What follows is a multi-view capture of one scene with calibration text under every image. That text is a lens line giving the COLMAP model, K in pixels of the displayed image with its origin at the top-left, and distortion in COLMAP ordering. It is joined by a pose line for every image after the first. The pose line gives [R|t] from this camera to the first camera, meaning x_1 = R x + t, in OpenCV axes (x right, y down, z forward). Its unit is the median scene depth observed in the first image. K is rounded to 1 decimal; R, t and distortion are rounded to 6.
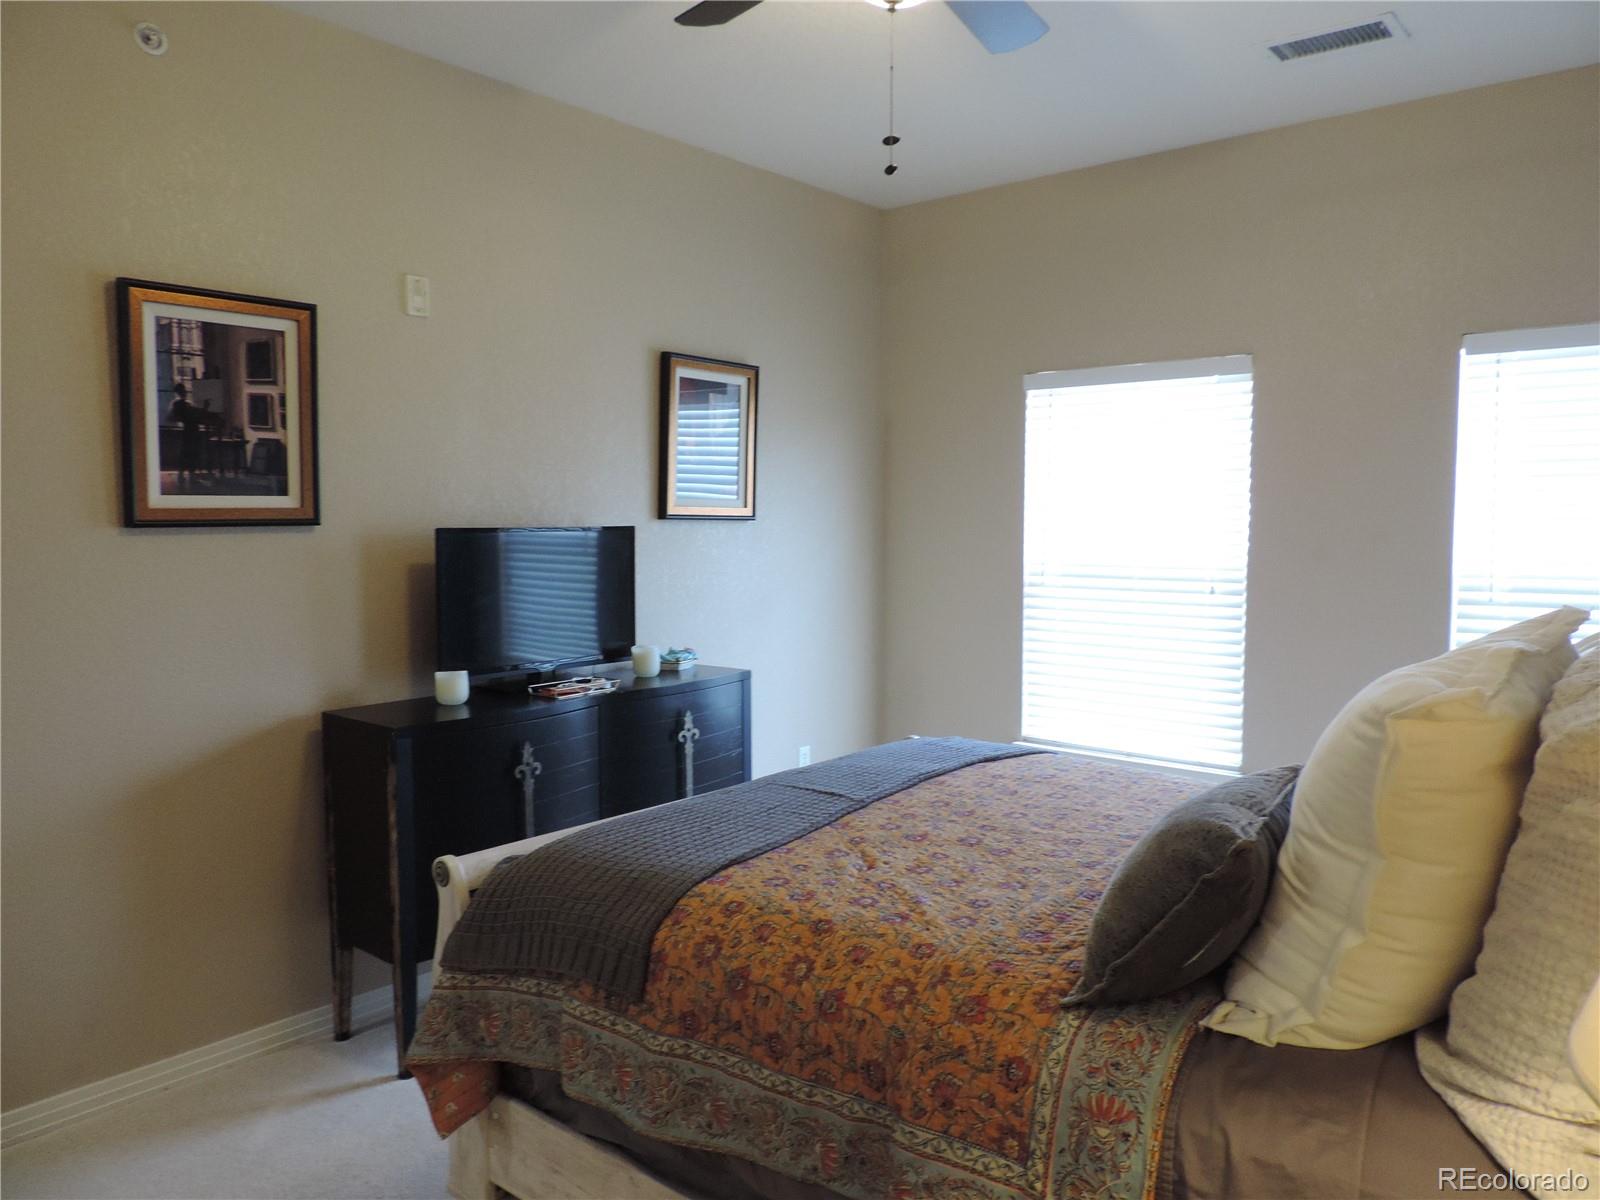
lens RADIAL K [[1130.2, 0, 807.7], [0, 1130.2, 602.1], [0, 0, 1]] dist [-0.024928, 0.006312]
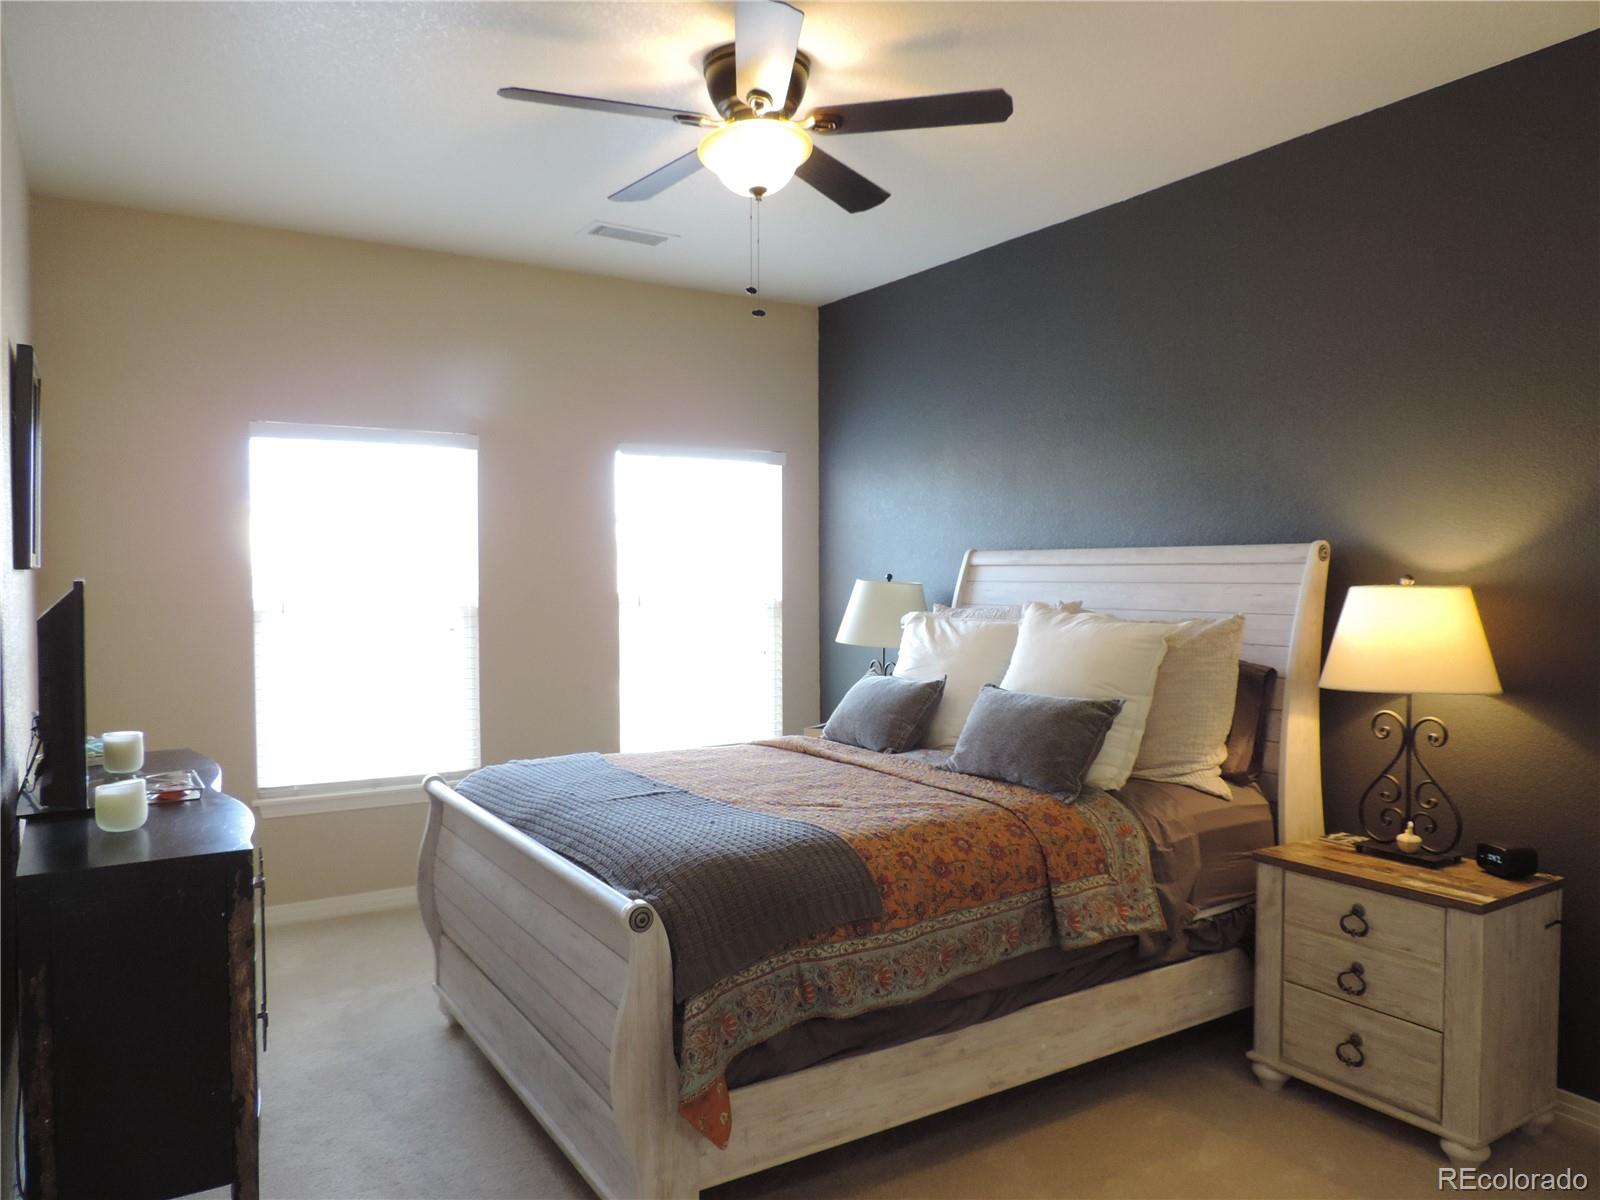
lens RADIAL K [[1130.2, 0, 807.7], [0, 1130.2, 602.1], [0, 0, 1]] dist [-0.024928, 0.006312]
pose [[0.310239, -0.030965, 0.950154, -1.593219], [0.077427, 0.996972, 0.007209, -0.044887], [-0.947500, 0.071331, 0.311697, 0.690234]]
